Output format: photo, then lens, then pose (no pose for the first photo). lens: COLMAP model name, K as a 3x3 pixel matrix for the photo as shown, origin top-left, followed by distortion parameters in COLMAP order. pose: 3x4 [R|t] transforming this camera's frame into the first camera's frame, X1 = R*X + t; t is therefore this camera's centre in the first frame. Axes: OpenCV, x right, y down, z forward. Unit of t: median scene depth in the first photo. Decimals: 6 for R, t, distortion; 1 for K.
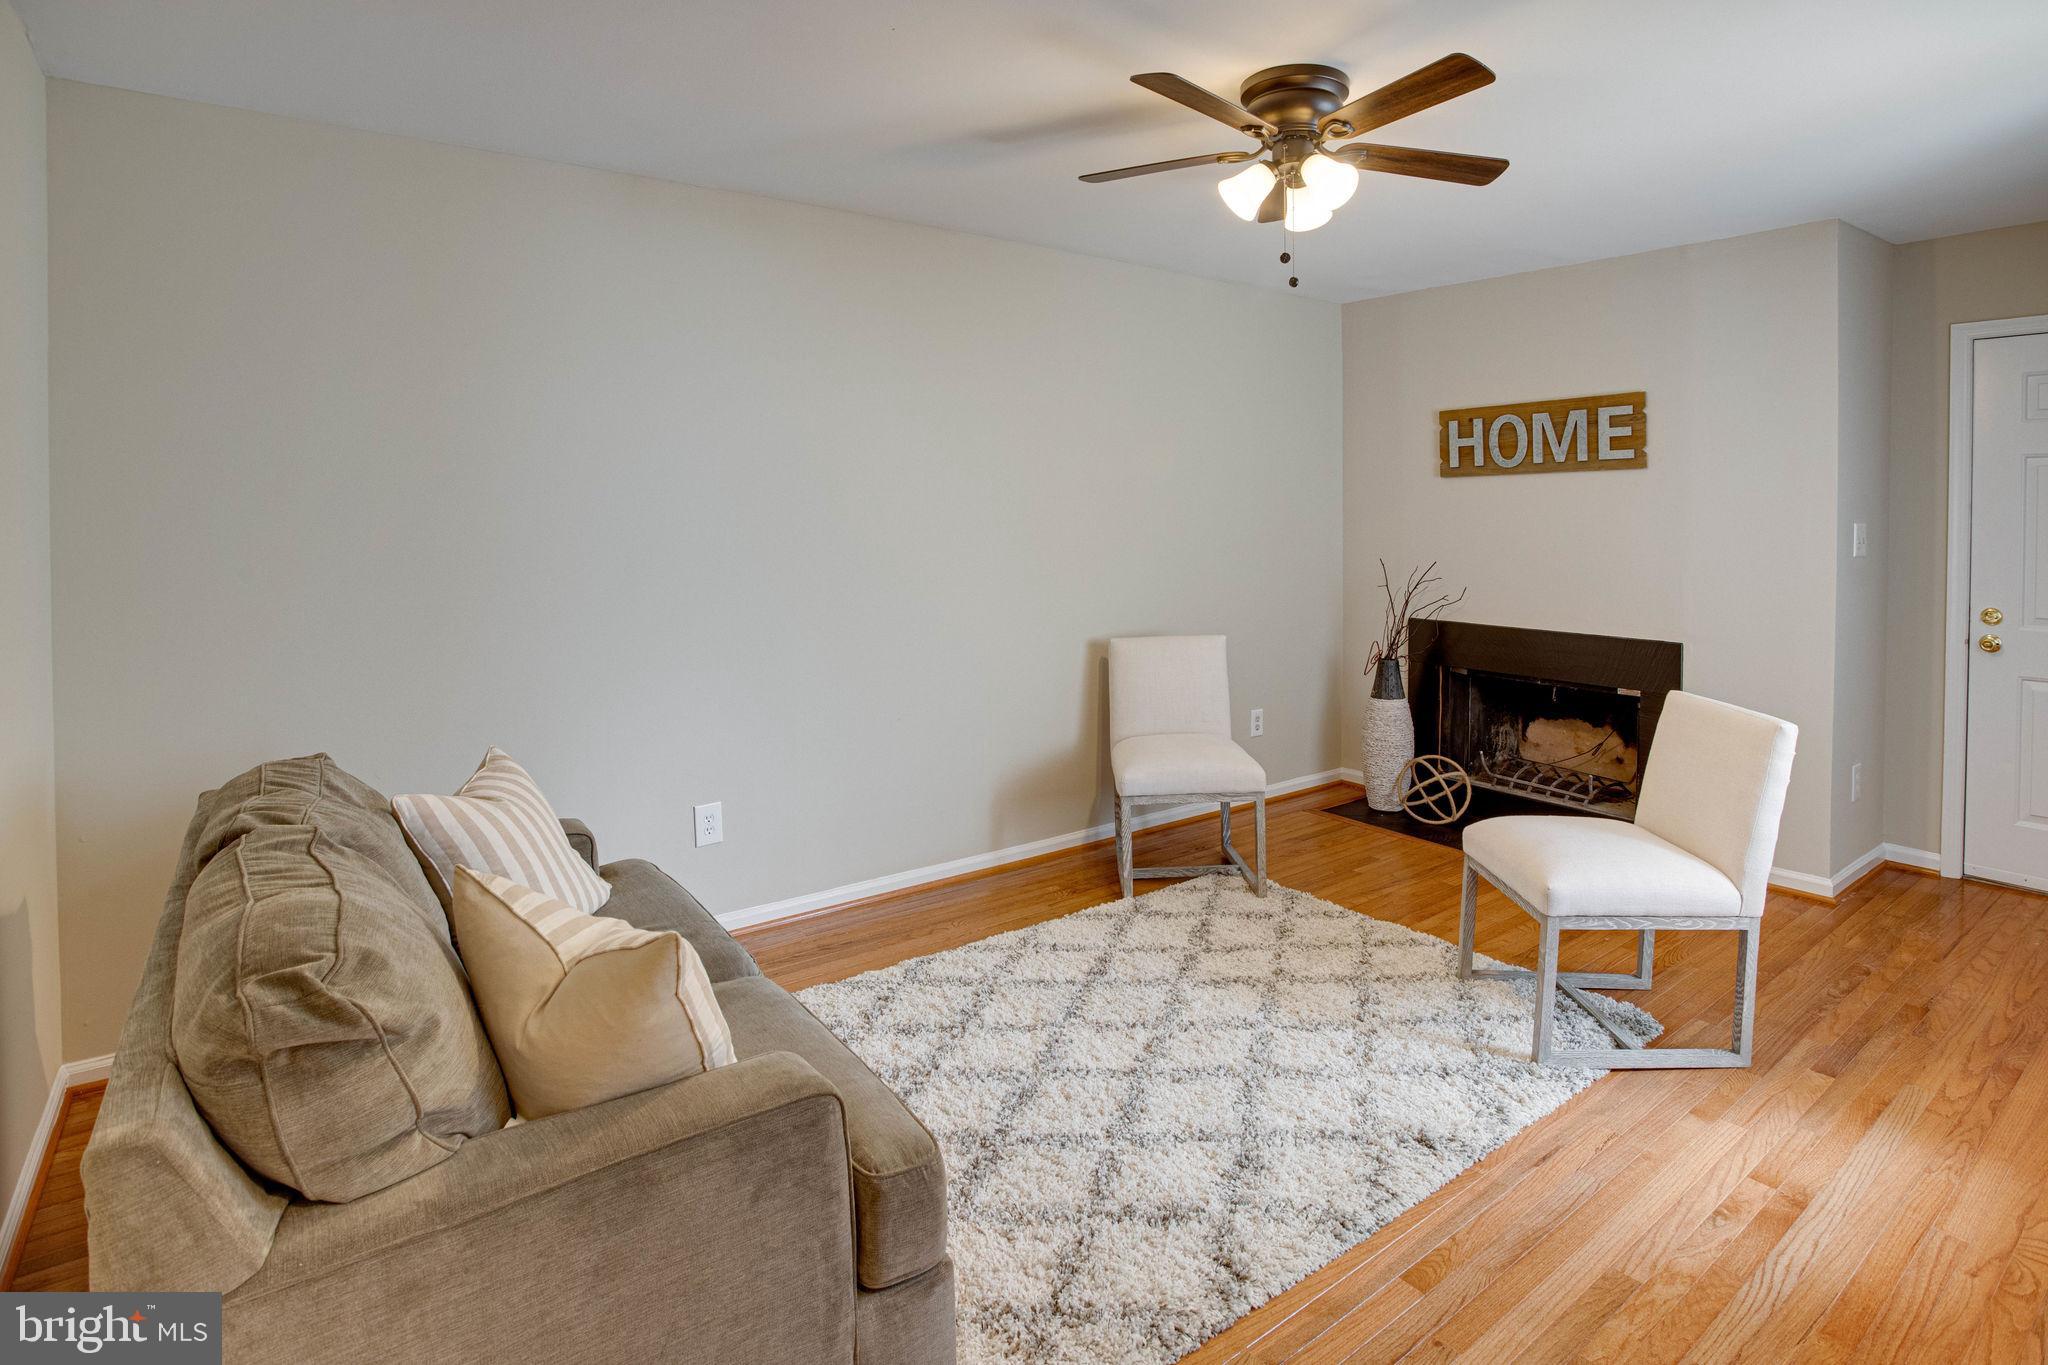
lens RADIAL K [[992.7, 0, 1047.5], [0, 992.7, 619.0], [0, 0, 1]] dist [-0.068336, 0.029297]
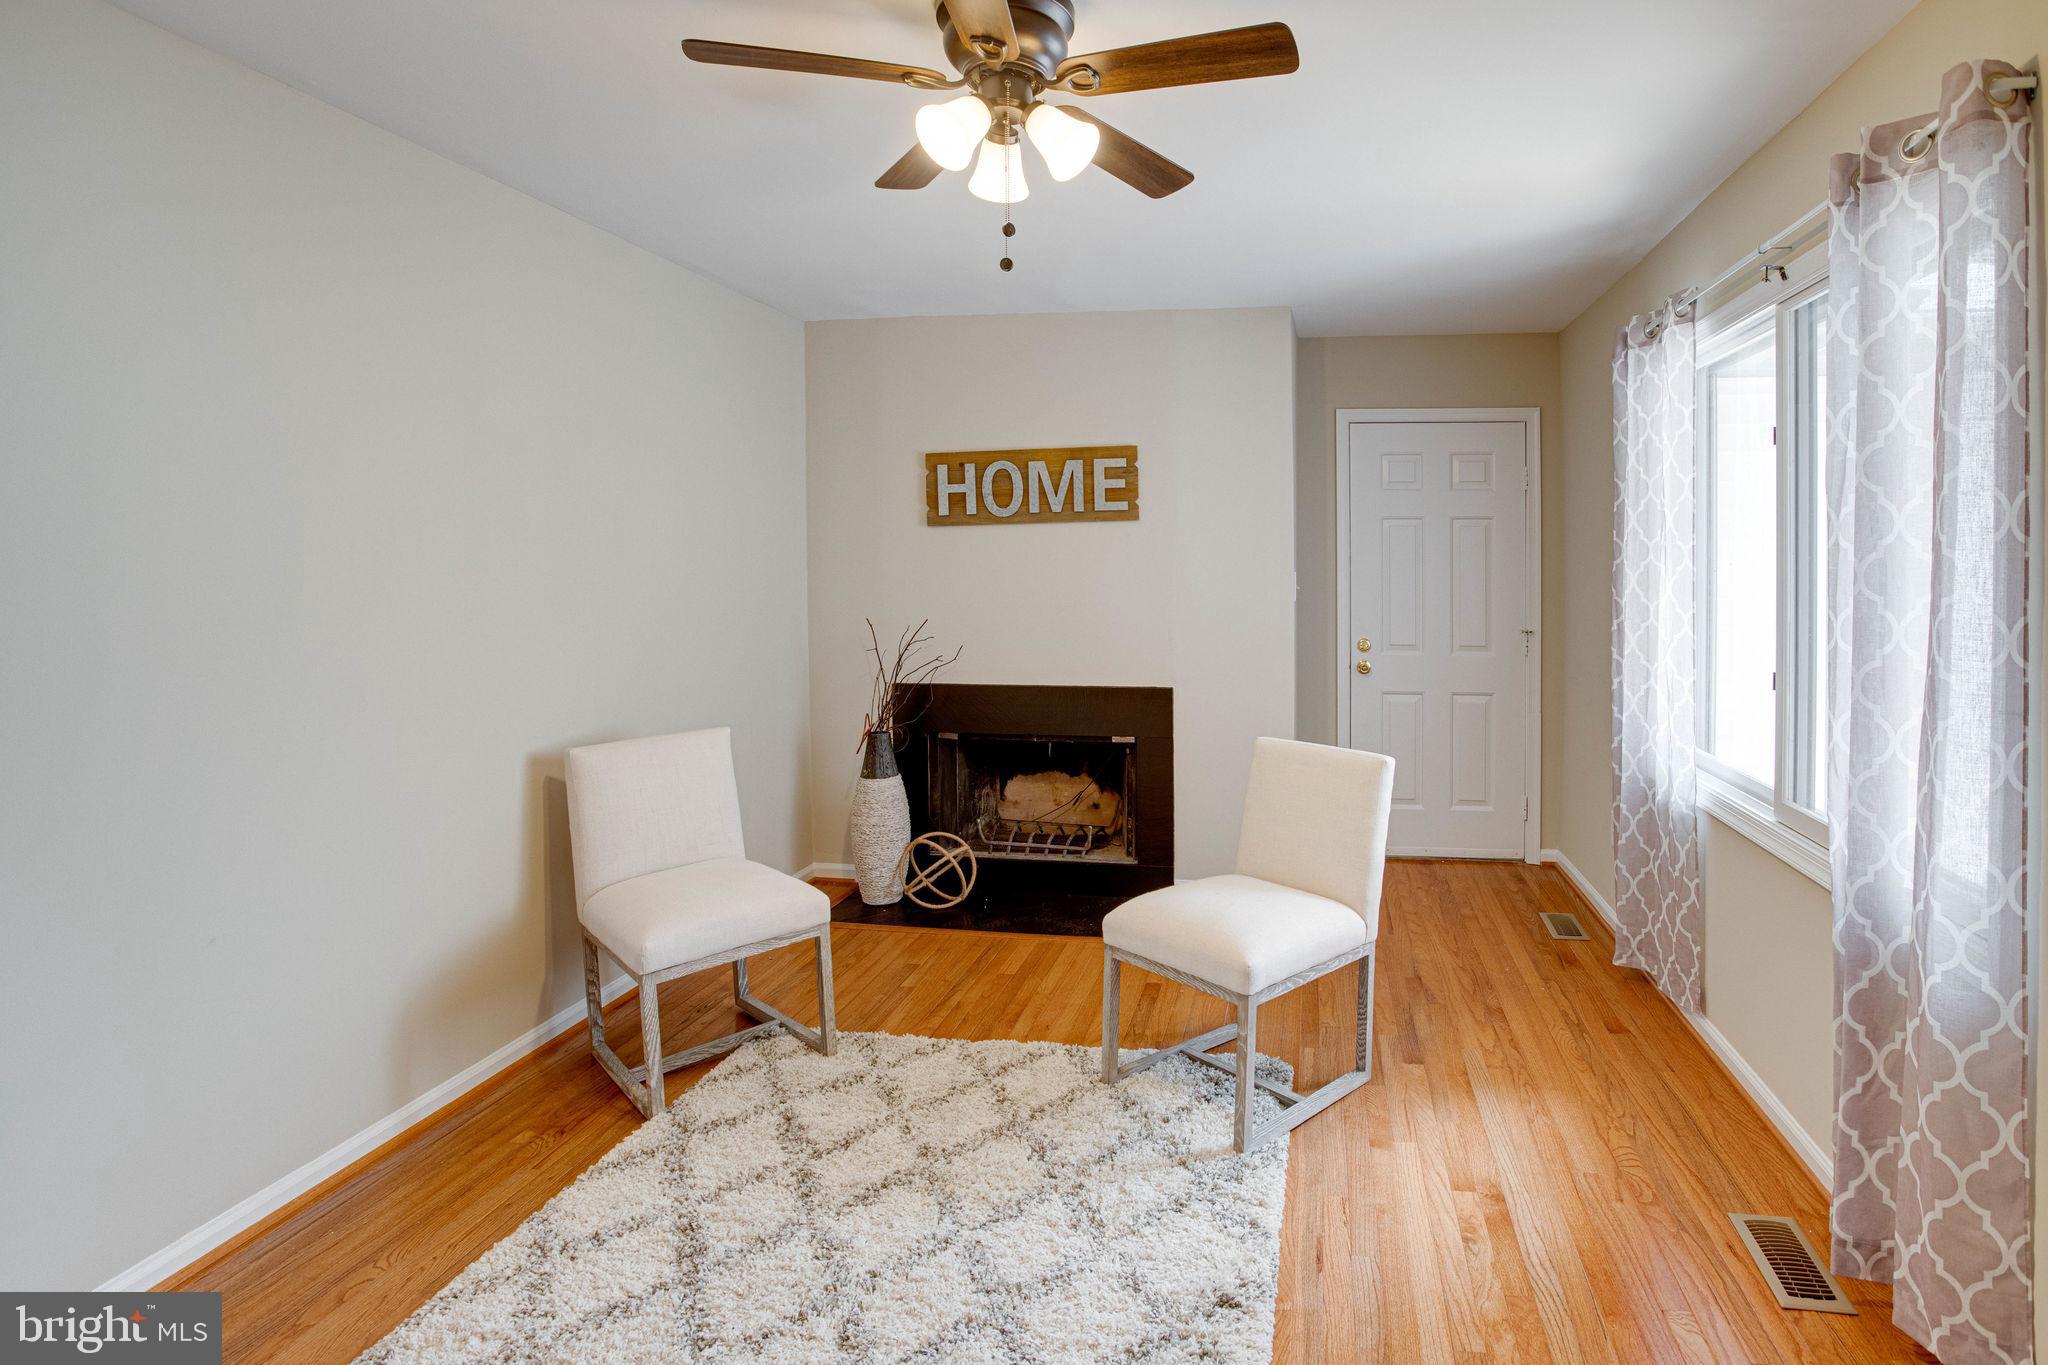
lens RADIAL K [[1004.7, 0, 1025.9], [0, 1004.7, 642.6], [0, 0, 1]] dist [-0.067280, 0.031277]
pose [[0.730381, -0.054961, 0.680825, -0.192681], [0.075776, 0.997125, -0.000797, -0.033750], [-0.678824, 0.052172, 0.732445, 0.302288]]
